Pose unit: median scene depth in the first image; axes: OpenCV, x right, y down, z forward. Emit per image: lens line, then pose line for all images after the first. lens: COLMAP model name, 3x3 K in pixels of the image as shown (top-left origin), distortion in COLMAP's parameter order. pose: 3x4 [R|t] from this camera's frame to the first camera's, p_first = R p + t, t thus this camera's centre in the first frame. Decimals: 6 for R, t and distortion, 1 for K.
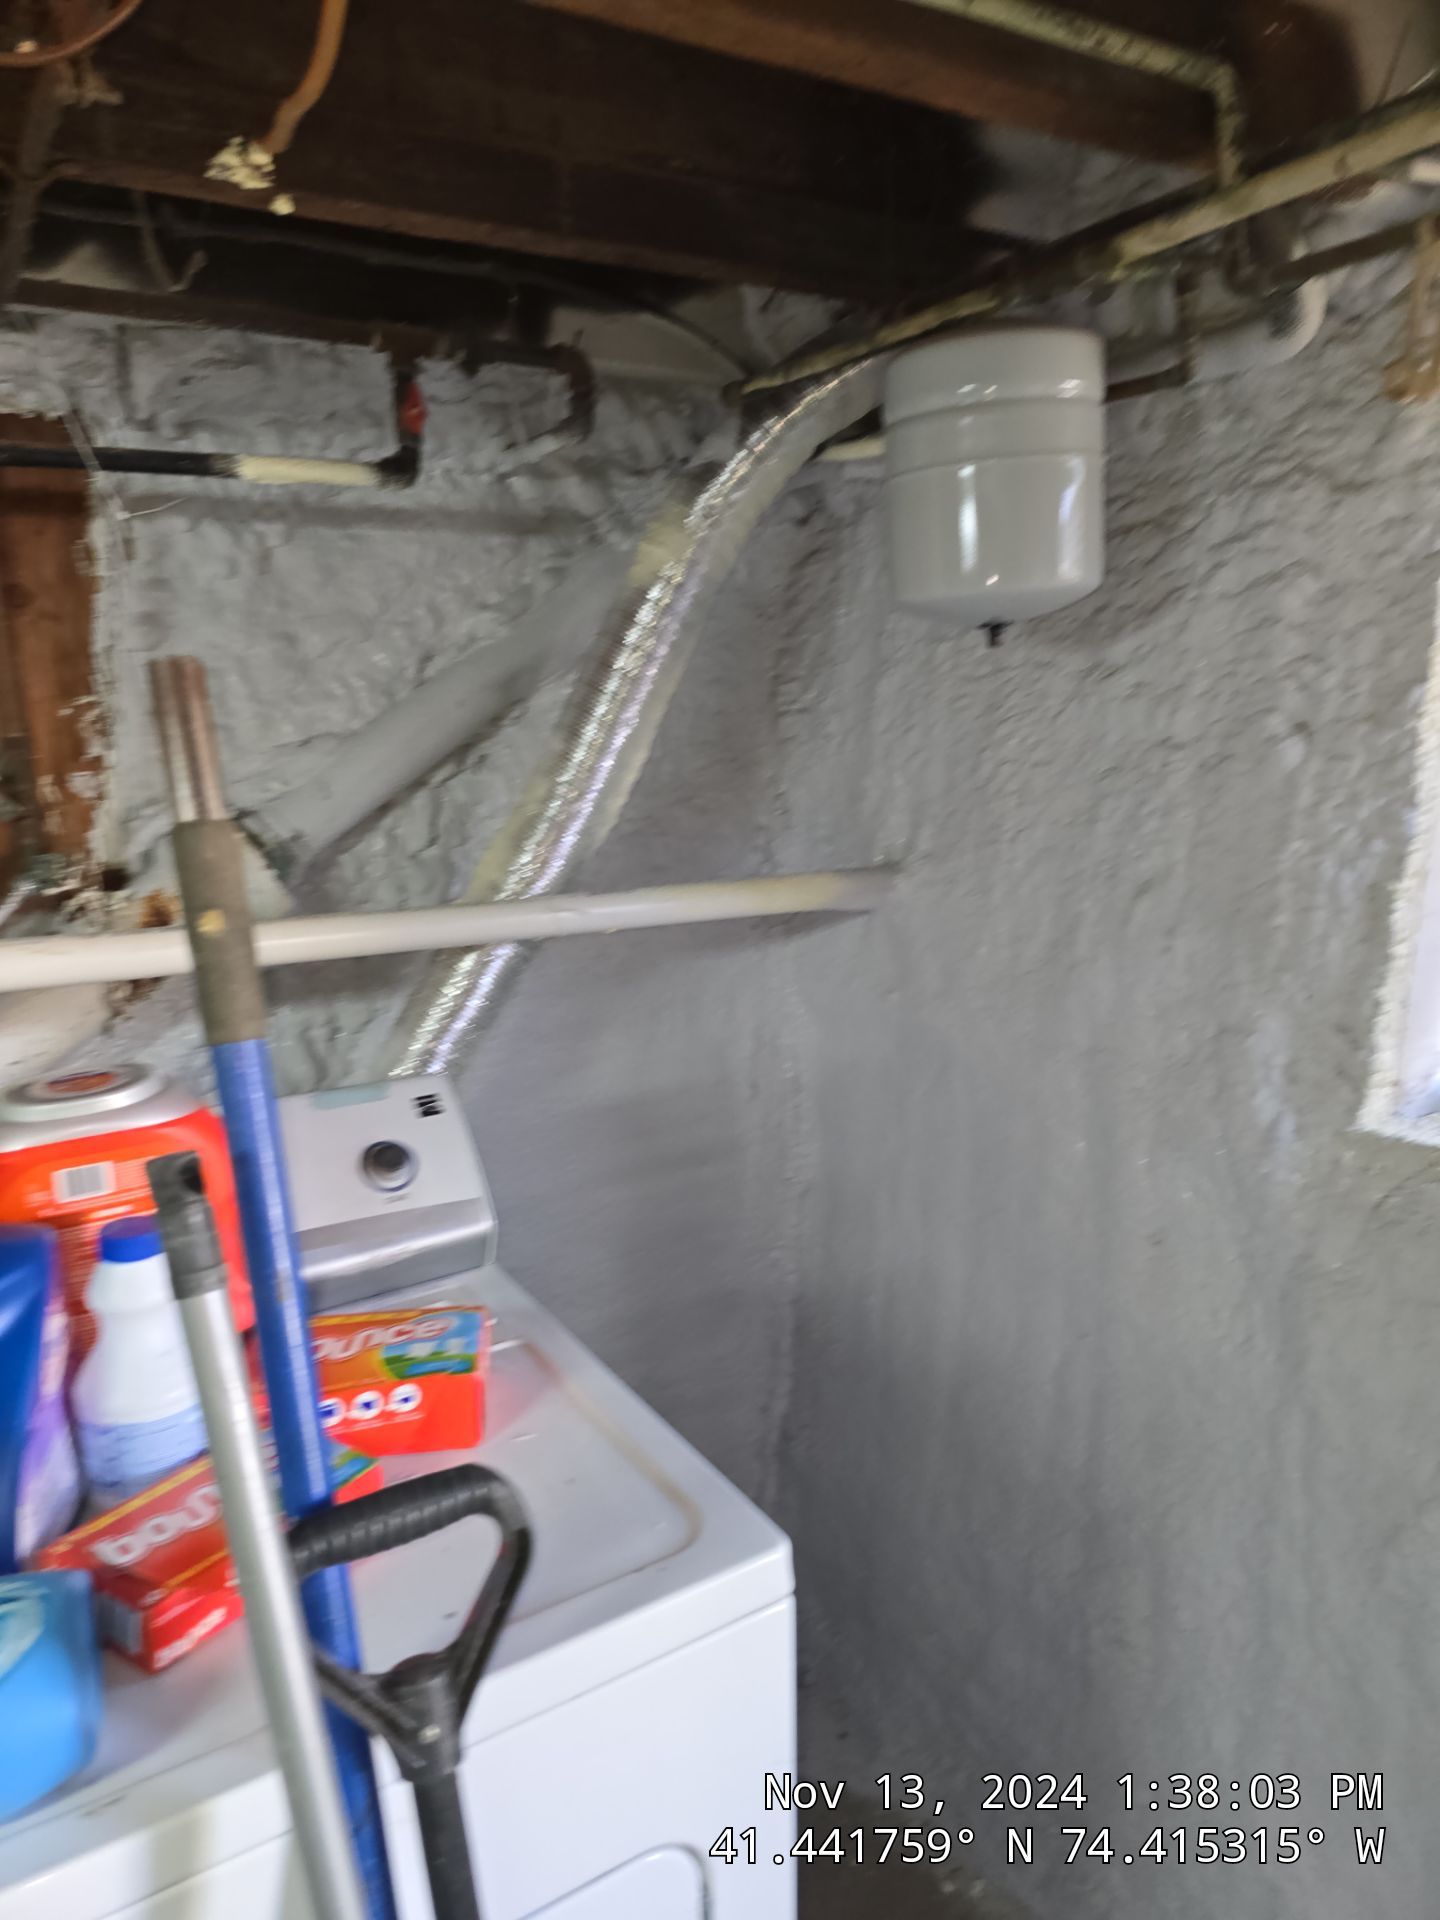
lens RADIAL K [[1276.4, 0, 715.4], [0, 1276.4, 970.8], [0, 0, 1]] dist [0.072816, -0.068771]
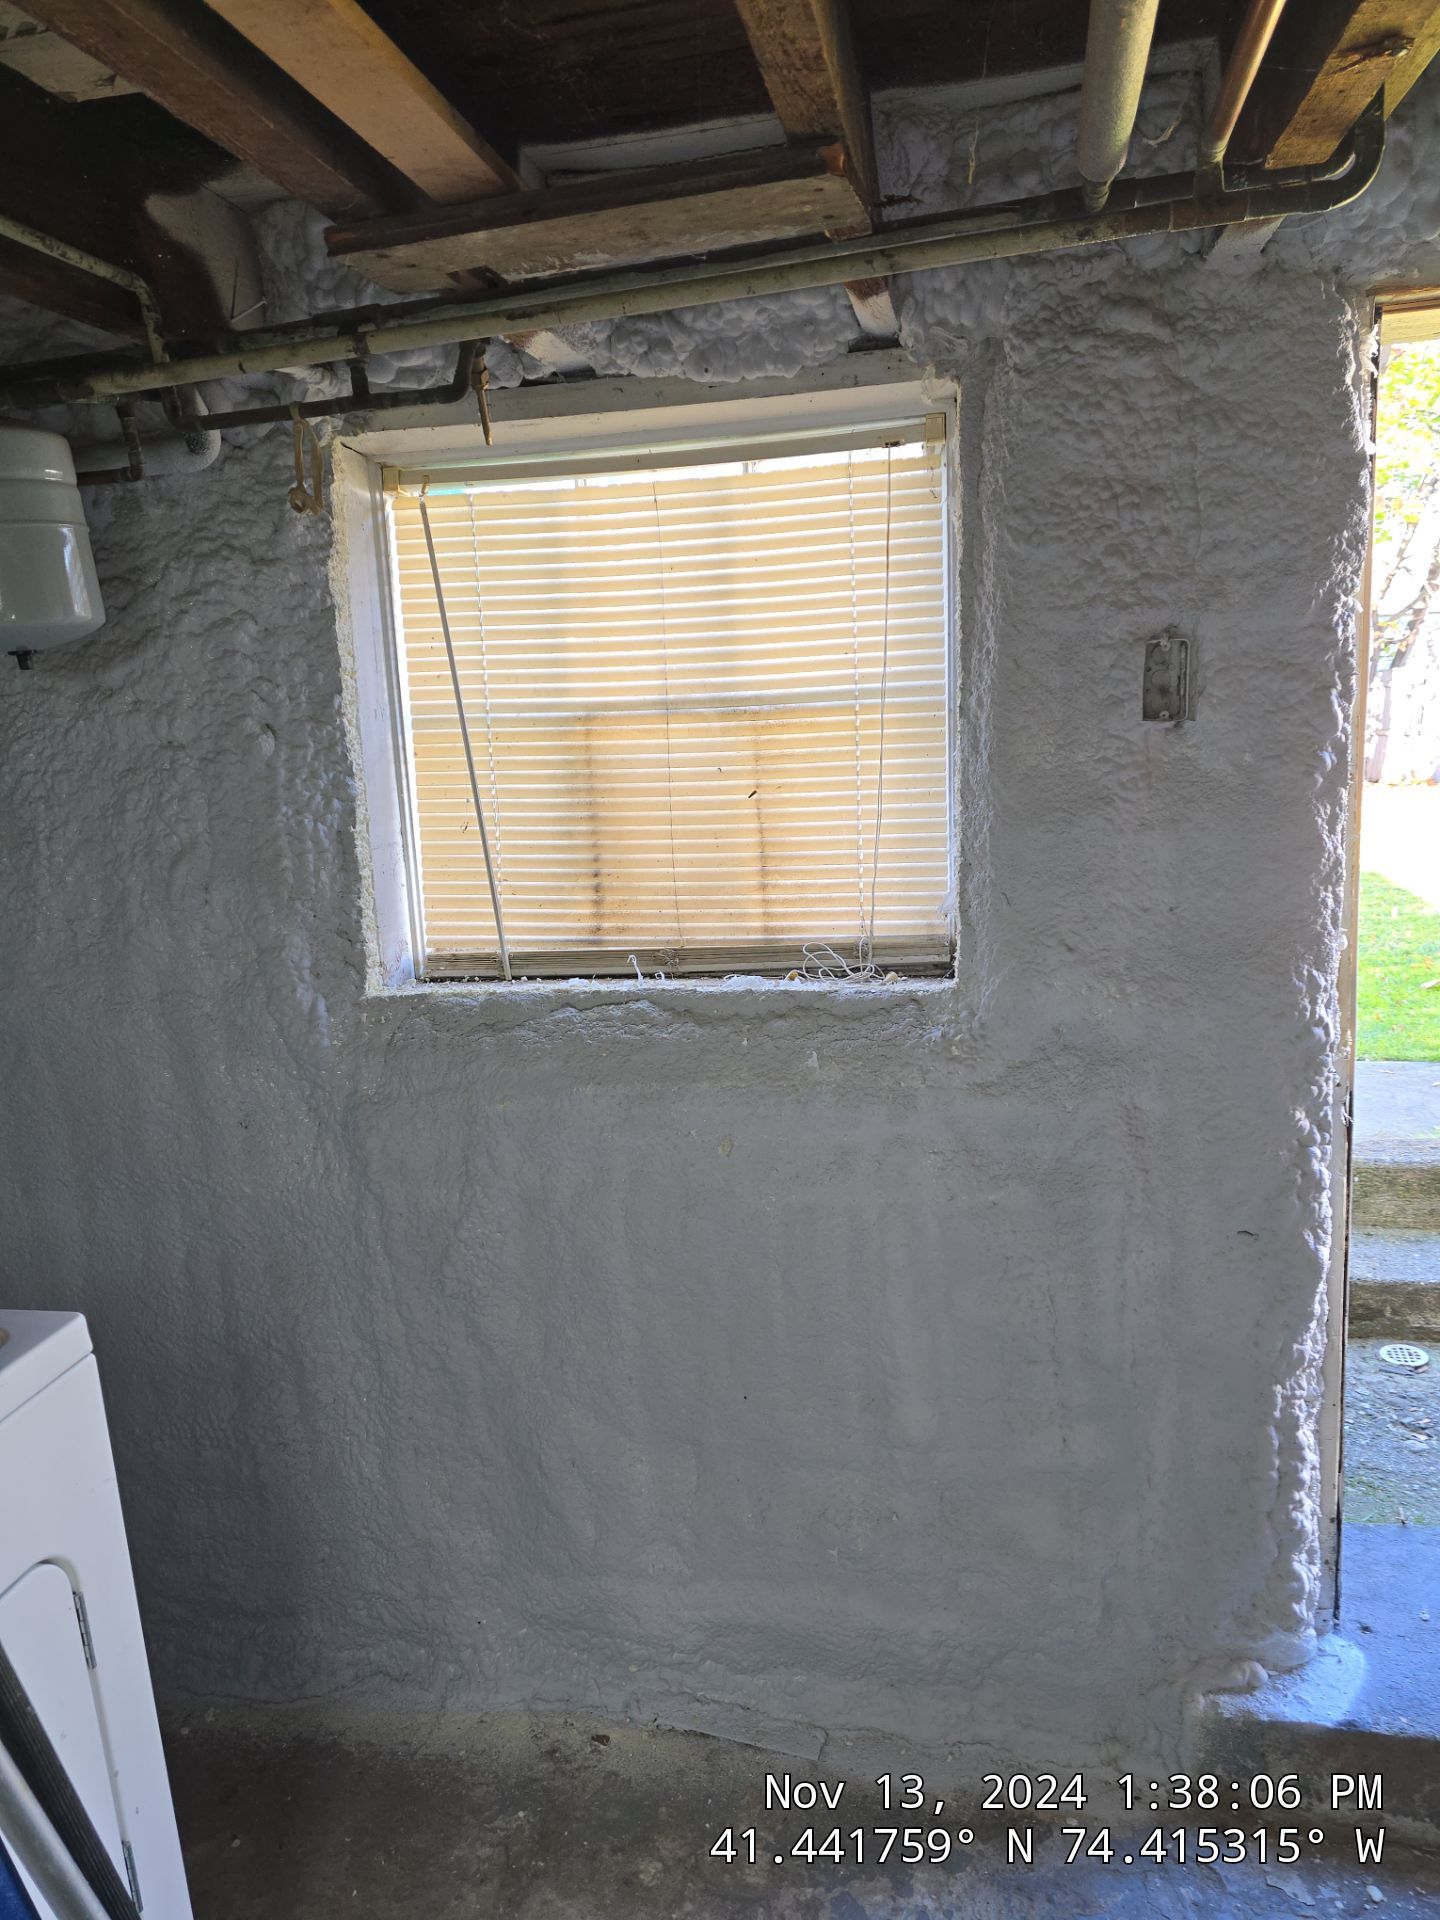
lens RADIAL K [[1276.4, 0, 715.4], [0, 1276.4, 970.8], [0, 0, 1]] dist [0.072816, -0.068771]
pose [[0.685440, -0.176628, 0.706382, -0.254165], [0.209079, 0.977021, 0.041420, 0.115603], [-0.697466, 0.119299, 0.706618, -0.306262]]
